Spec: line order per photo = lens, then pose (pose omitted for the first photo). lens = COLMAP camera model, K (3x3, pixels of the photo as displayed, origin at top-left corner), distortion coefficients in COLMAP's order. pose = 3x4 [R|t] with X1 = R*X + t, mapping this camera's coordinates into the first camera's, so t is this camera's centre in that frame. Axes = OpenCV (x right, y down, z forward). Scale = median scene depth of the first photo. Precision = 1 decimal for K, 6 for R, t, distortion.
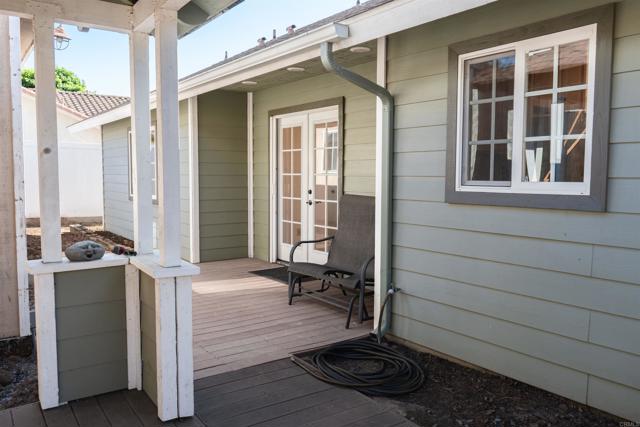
lens RADIAL K [[514.1, 0, 322.7], [0, 514.1, 211.2], [0, 0, 1]] dist [0.005977, 0.003728]
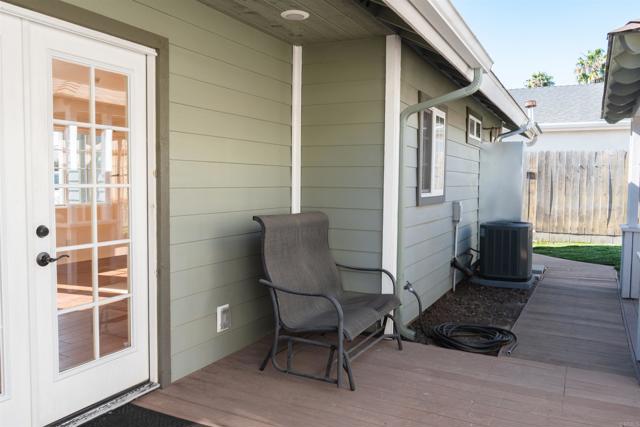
lens RADIAL K [[514.1, 0, 322.7], [0, 514.1, 211.2], [0, 0, 1]] dist [0.005977, 0.003728]
pose [[-0.449508, -0.052625, 0.891725, -0.453843], [0.059278, 0.994305, 0.088560, -0.073284], [-0.891307, 0.092668, -0.443829, 0.971432]]
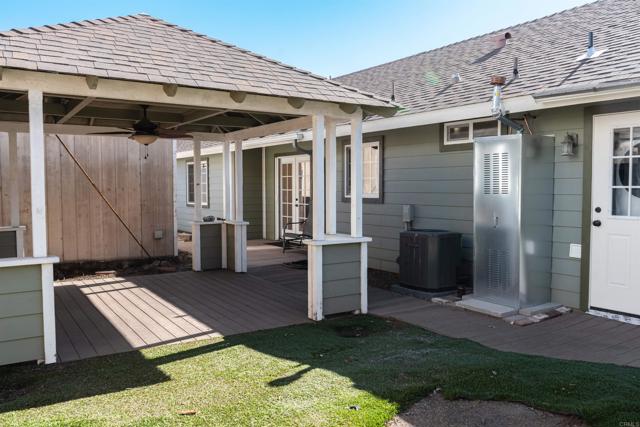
lens RADIAL K [[514.1, 0, 322.7], [0, 514.1, 211.2], [0, 0, 1]] dist [0.005977, 0.003728]
pose [[0.999743, -0.005444, -0.022026, 0.106560], [0.004907, 0.999692, -0.024348, 0.048205], [0.022152, 0.024233, 0.999461, -0.813942]]
